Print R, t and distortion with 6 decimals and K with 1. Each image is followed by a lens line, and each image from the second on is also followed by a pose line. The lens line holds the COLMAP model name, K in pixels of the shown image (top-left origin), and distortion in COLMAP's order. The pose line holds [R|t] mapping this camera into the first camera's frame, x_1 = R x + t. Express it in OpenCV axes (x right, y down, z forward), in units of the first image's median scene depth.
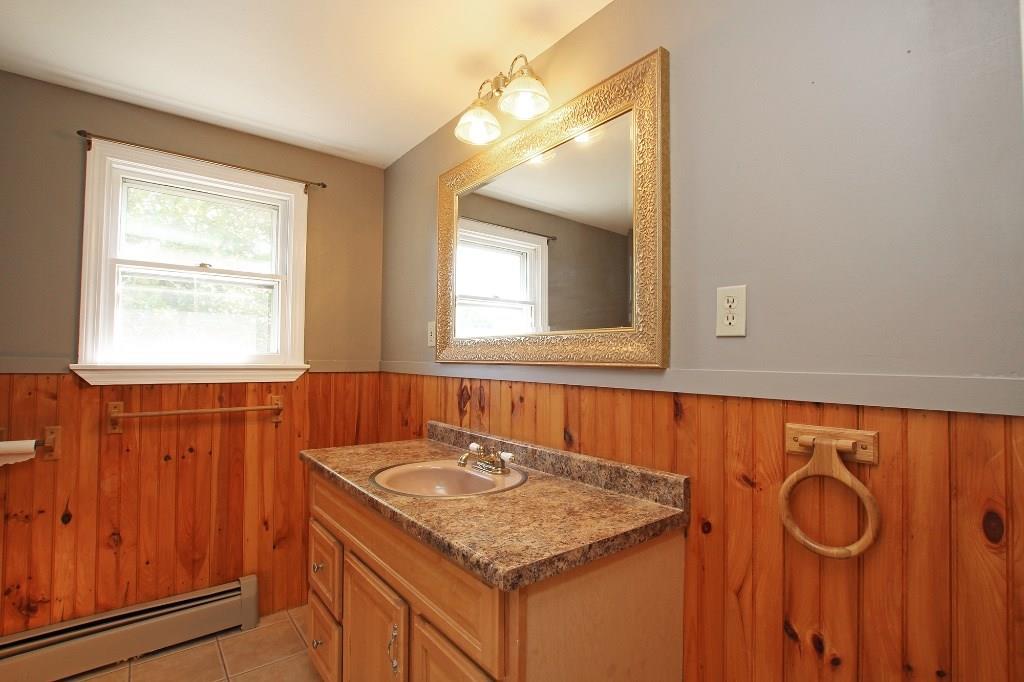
lens RADIAL K [[472.5, 0, 513.6], [0, 472.5, 349.1], [0, 0, 1]] dist [-0.029362, -0.000086]
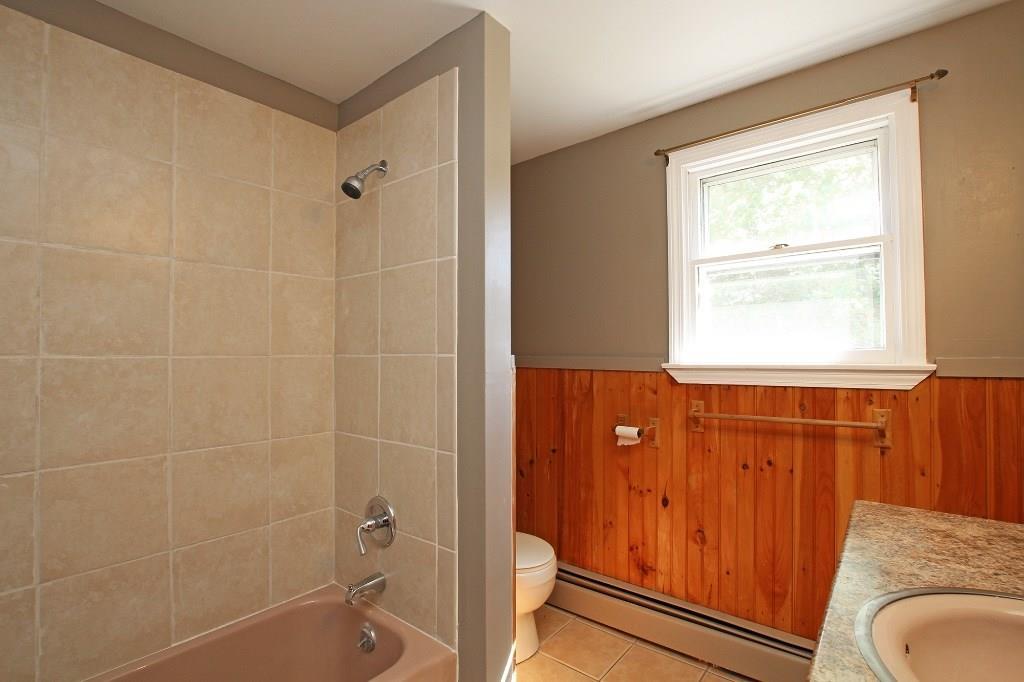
lens RADIAL K [[472.5, 0, 513.6], [0, 472.5, 349.1], [0, 0, 1]] dist [-0.029362, -0.000086]
pose [[0.205947, -0.024825, -0.978248, 0.064992], [0.030120, 0.999365, -0.019020, 0.008275], [0.978100, -0.025548, 0.206564, 0.379341]]
